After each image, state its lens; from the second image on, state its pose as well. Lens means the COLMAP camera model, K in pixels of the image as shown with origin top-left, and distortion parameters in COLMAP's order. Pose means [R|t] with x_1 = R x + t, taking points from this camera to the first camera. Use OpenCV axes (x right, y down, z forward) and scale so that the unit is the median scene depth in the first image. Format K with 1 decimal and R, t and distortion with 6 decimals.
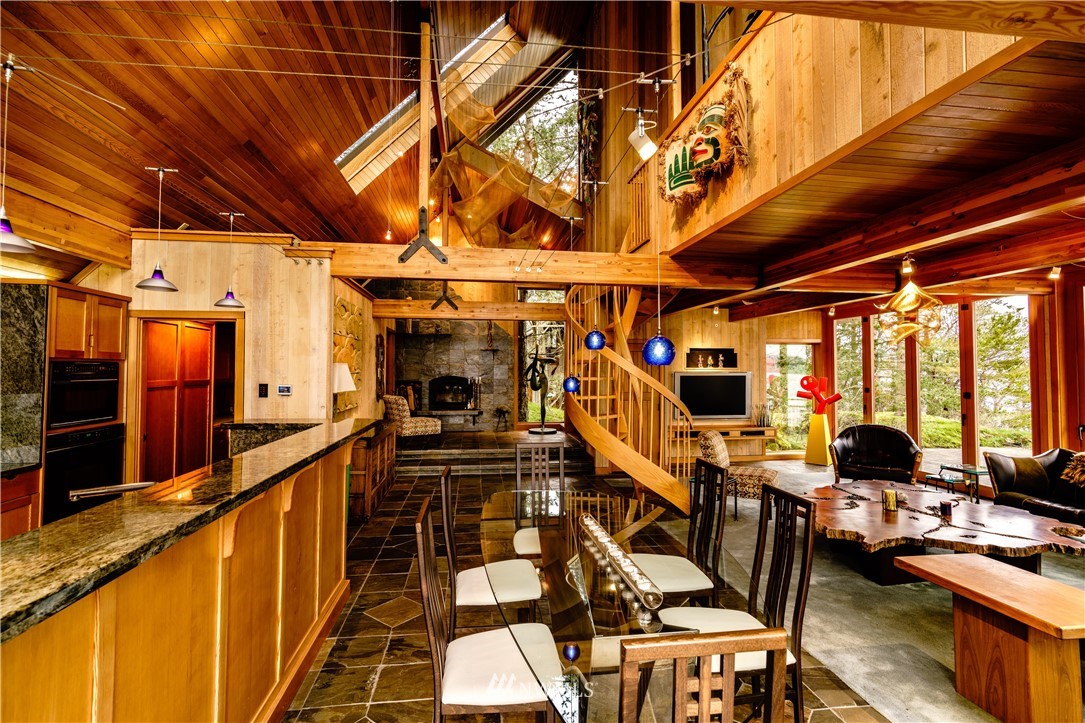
lens RADIAL K [[490.0, 0, 540.6], [0, 490.0, 357.7], [0, 0, 1]] dist [-0.012659, 0.004048]
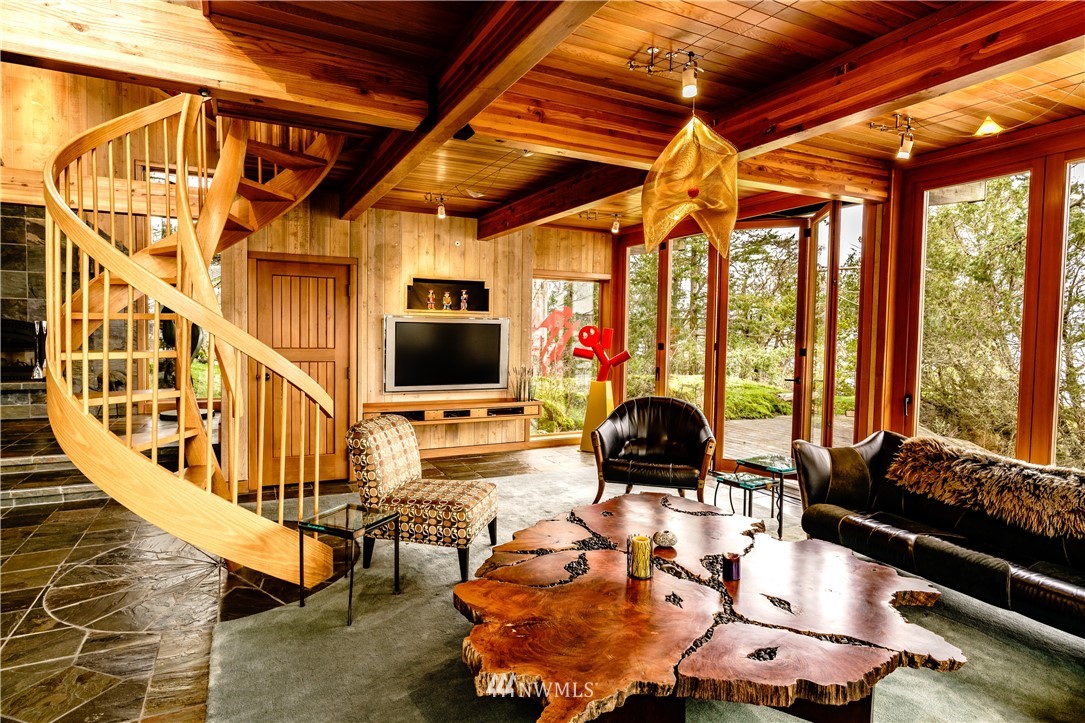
lens RADIAL K [[596.2, 0, 537.7], [0, 596.2, 359.2], [0, 0, 1]] dist [-0.008754, 0.004174]
pose [[0.943355, -0.002951, 0.331772, 0.203775], [-0.023890, 0.996761, 0.076794, 0.021467], [-0.330924, -0.080370, 0.940229, 0.232432]]
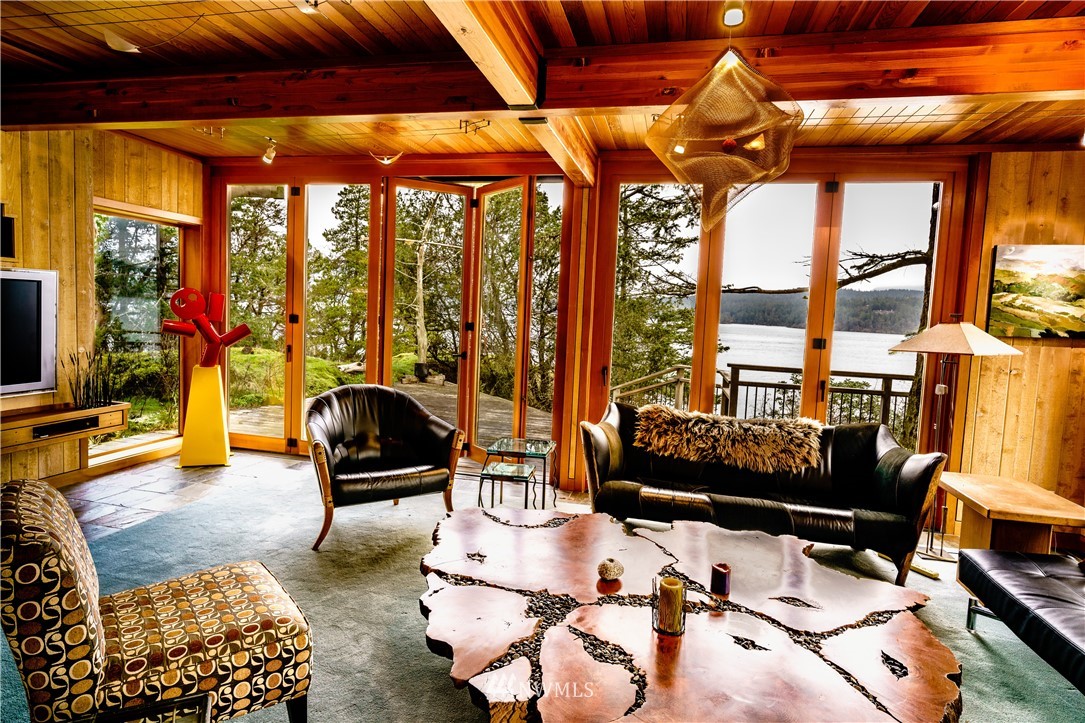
lens RADIAL K [[596.2, 0, 541.8], [0, 596.2, 356.0], [0, 0, 1]] dist [-0.008754, 0.004174]
pose [[0.354162, -0.057113, 0.933439, 0.119940], [-0.068625, 0.993855, 0.086847, 0.028257], [-0.932663, -0.094815, 0.348066, 0.467513]]
